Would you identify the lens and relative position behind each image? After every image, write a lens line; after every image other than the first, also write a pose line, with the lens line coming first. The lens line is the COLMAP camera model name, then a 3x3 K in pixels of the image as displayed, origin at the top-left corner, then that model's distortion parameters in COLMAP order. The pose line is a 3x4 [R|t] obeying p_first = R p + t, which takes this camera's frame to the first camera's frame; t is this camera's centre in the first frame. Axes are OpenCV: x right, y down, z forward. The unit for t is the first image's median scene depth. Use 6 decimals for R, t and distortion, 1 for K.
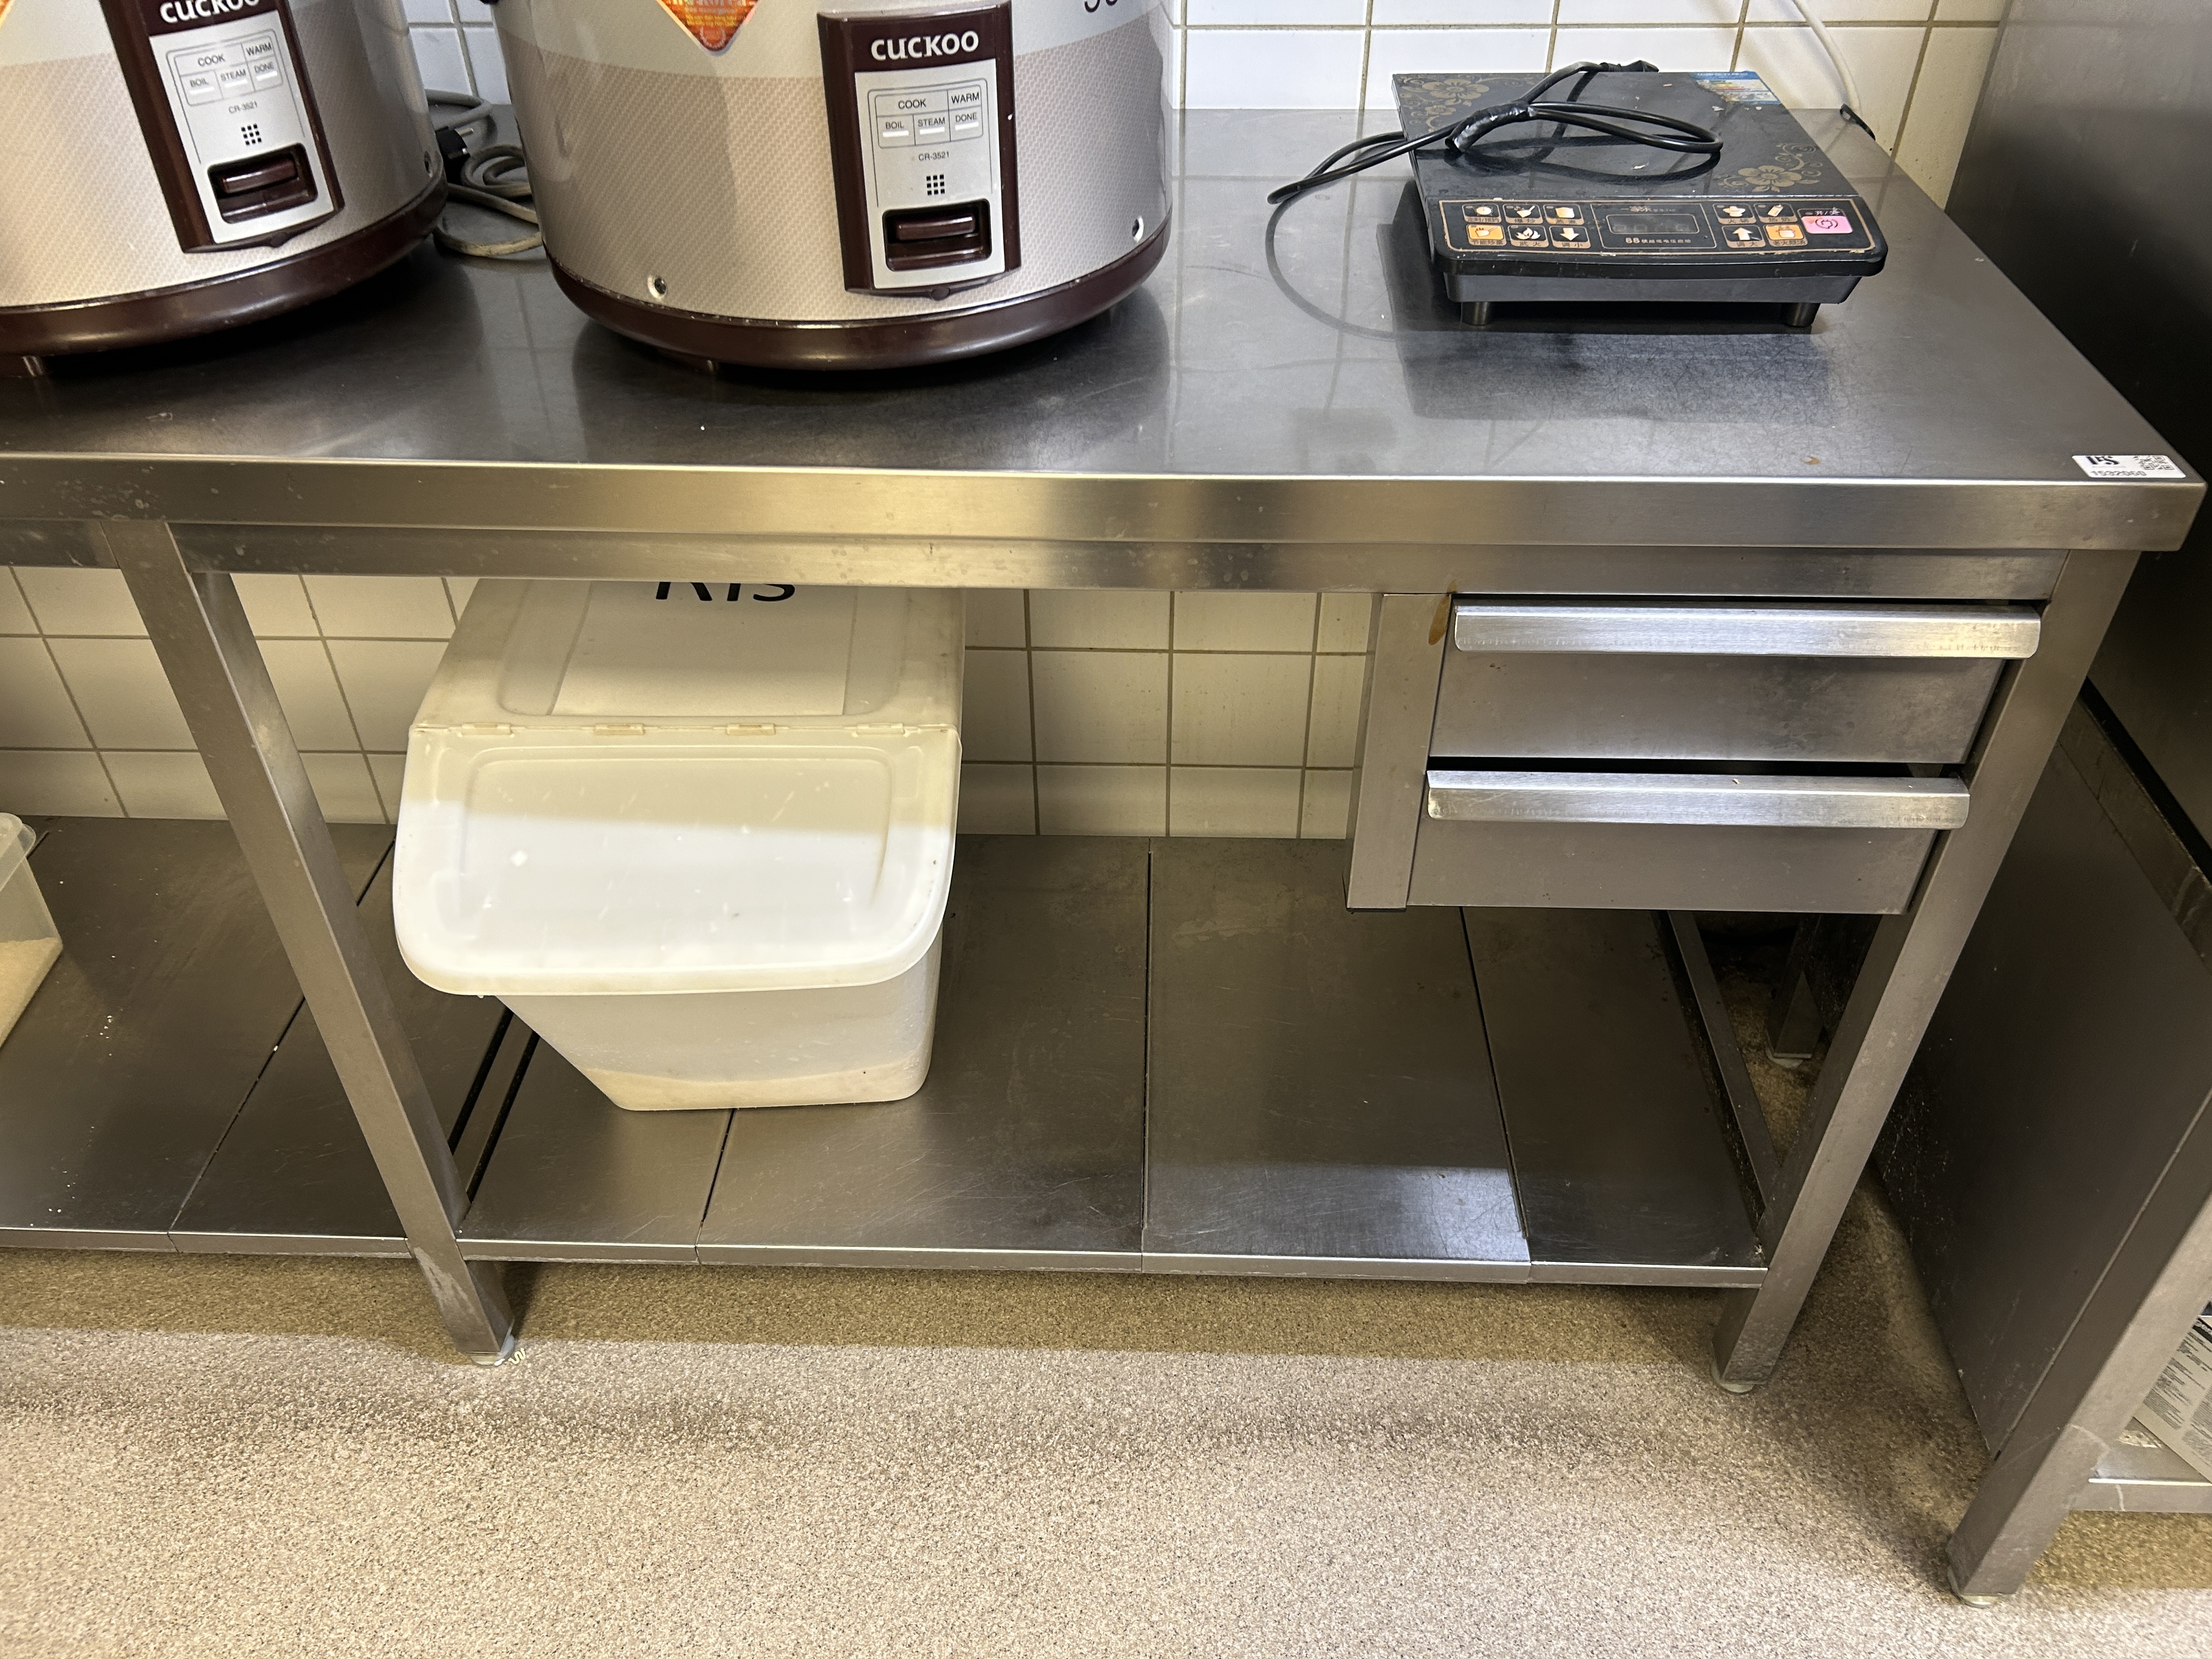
lens RADIAL K [[1672.8, 0, 1106.6], [0, 1672.8, 839.3], [0, 0, 1]] dist [0.043723, -0.051591]
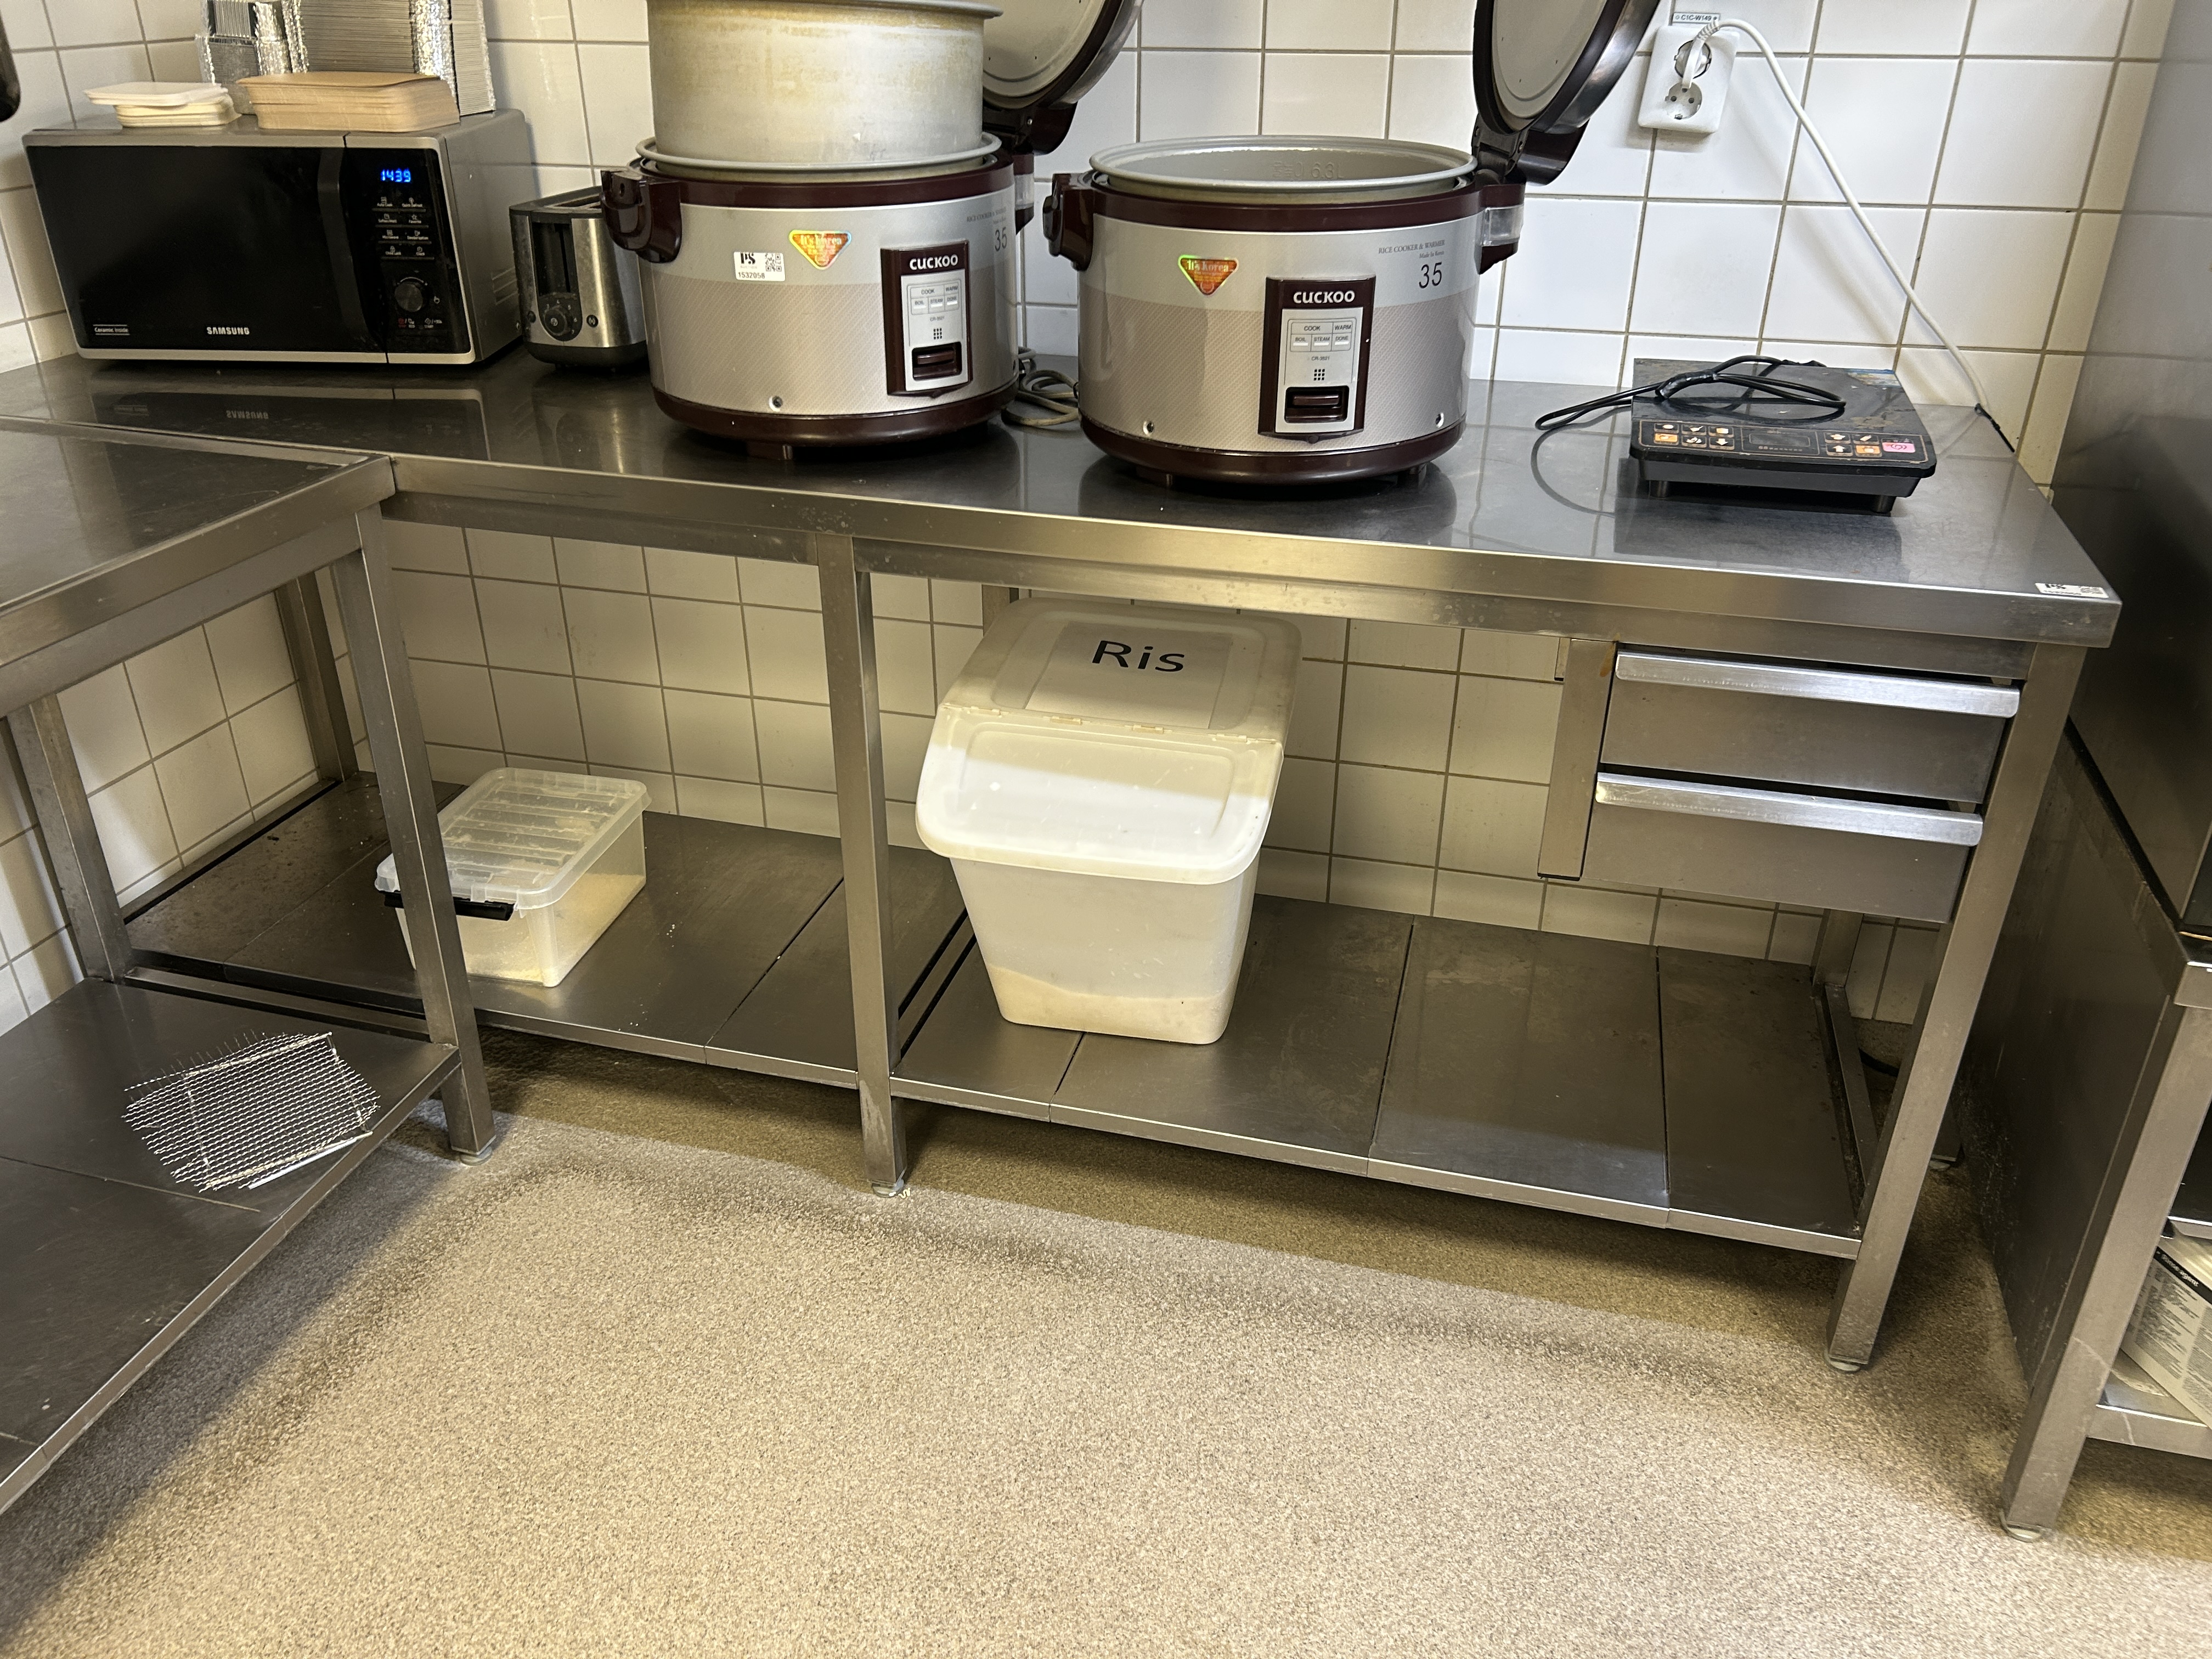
lens RADIAL K [[1672.8, 0, 1092.5], [0, 1672.8, 830.0], [0, 0, 1]] dist [0.043723, -0.051591]
pose [[0.973425, 0.112294, -0.199583, 0.050356], [-0.149590, 0.971688, -0.182879, 0.306130], [0.173397, 0.207875, 0.962664, -0.444692]]
